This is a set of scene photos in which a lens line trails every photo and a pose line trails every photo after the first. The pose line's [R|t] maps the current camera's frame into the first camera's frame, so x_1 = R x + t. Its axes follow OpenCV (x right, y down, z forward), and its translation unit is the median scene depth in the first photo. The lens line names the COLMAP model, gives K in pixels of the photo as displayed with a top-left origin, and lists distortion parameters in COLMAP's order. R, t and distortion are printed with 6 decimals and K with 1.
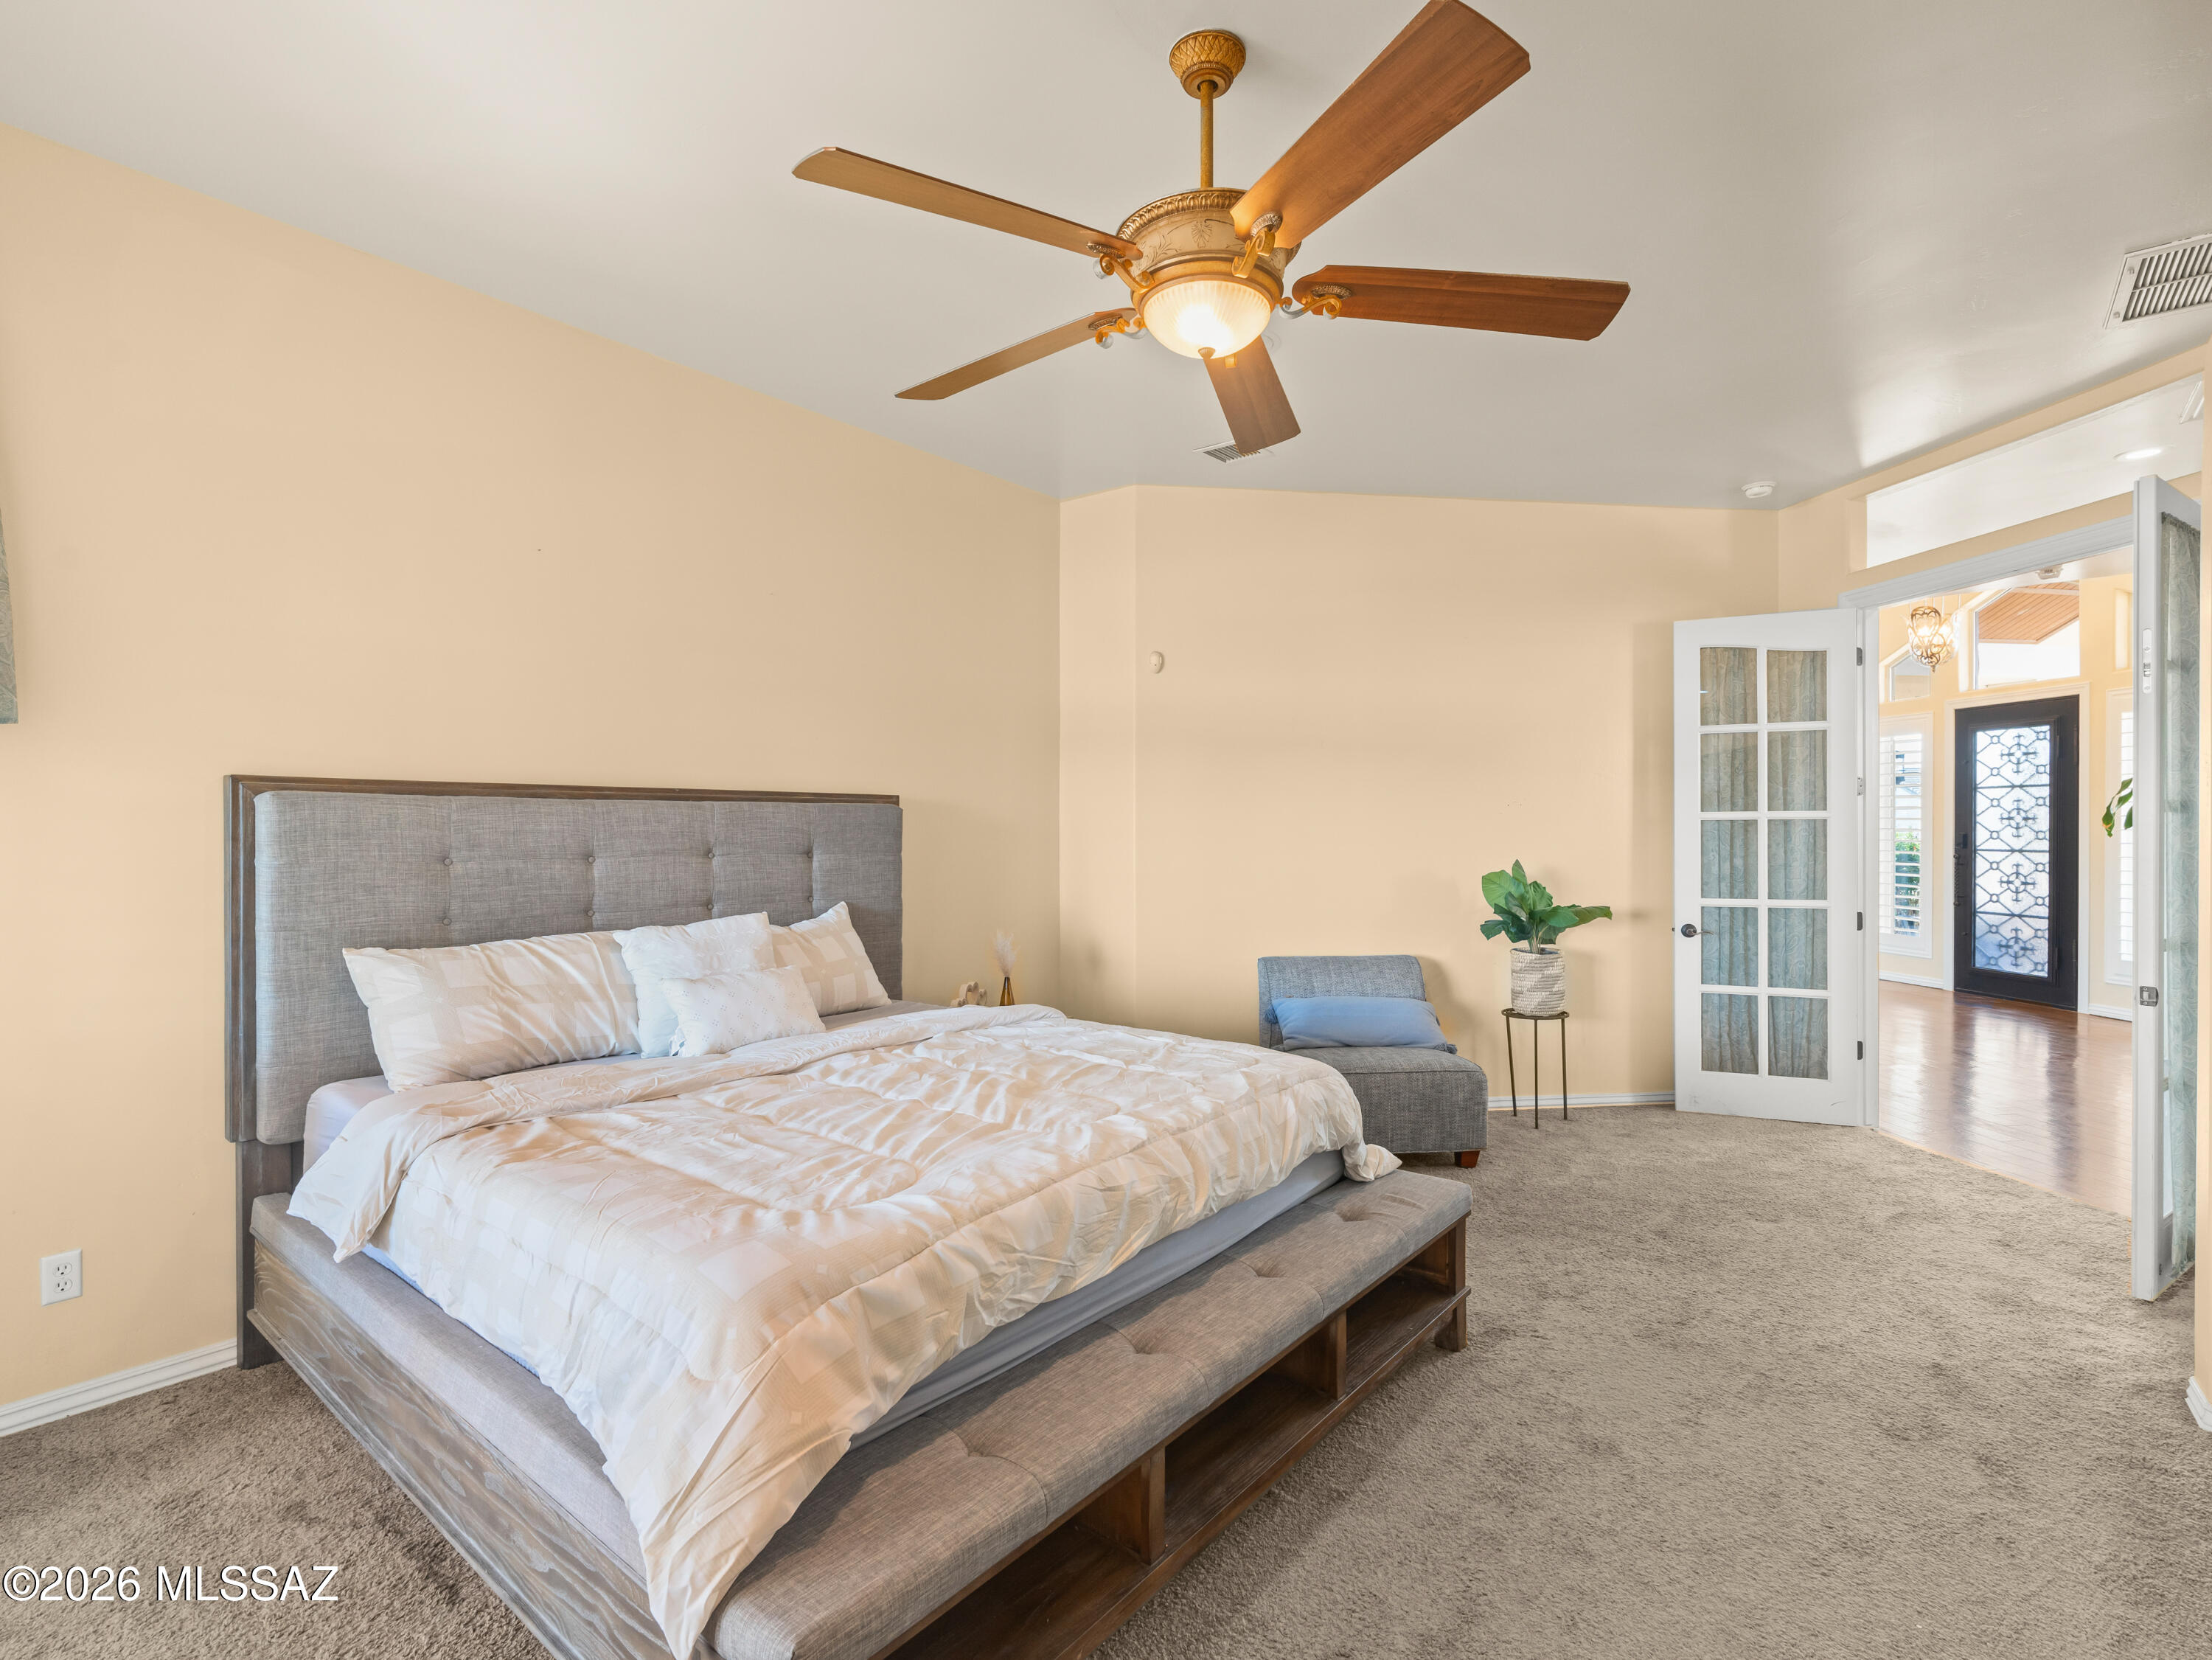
lens RADIAL K [[1094.4, 0, 1109.6], [0, 1094.4, 832.1], [0, 0, 1]] dist [-0.018957, -0.000162]
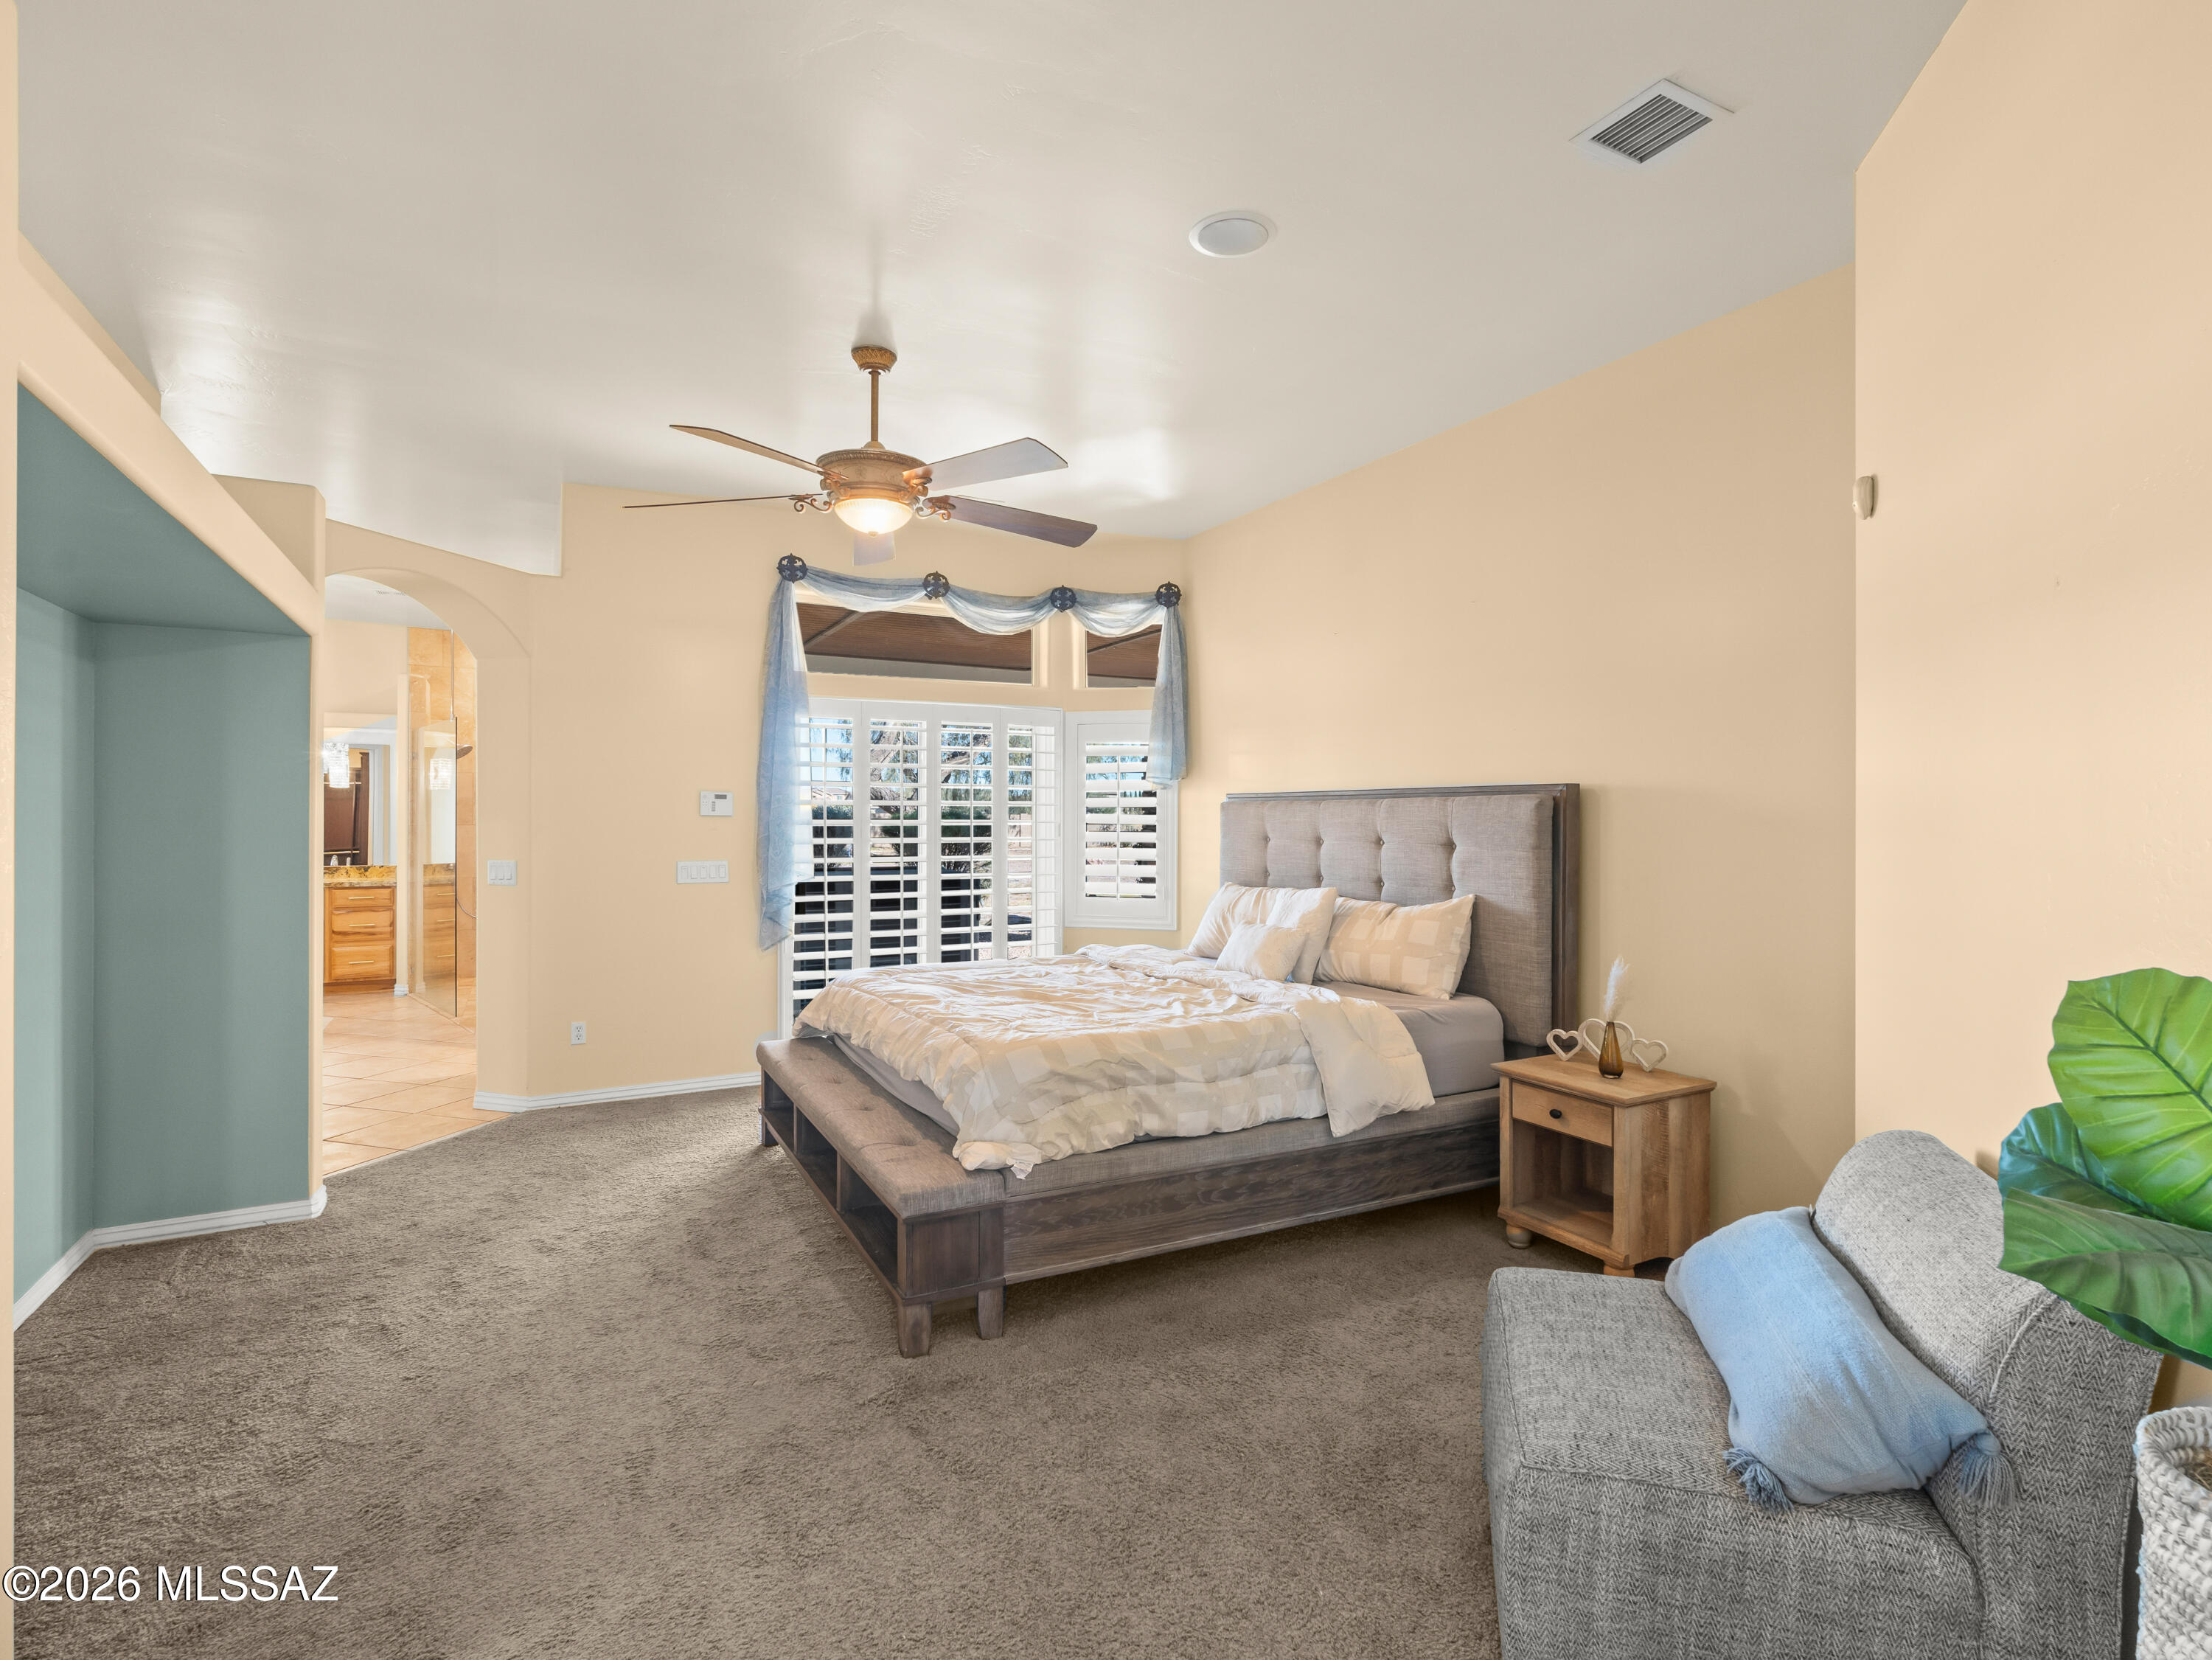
lens RADIAL K [[1094.4, 0, 1120.9], [0, 1094.4, 819.7], [0, 0, 1]] dist [-0.018957, -0.000162]
pose [[-0.392842, -0.003497, -0.919599, 1.009908], [-0.003356, 0.999992, -0.002369, -0.002531], [0.919600, 0.002155, -0.392850, 1.374175]]
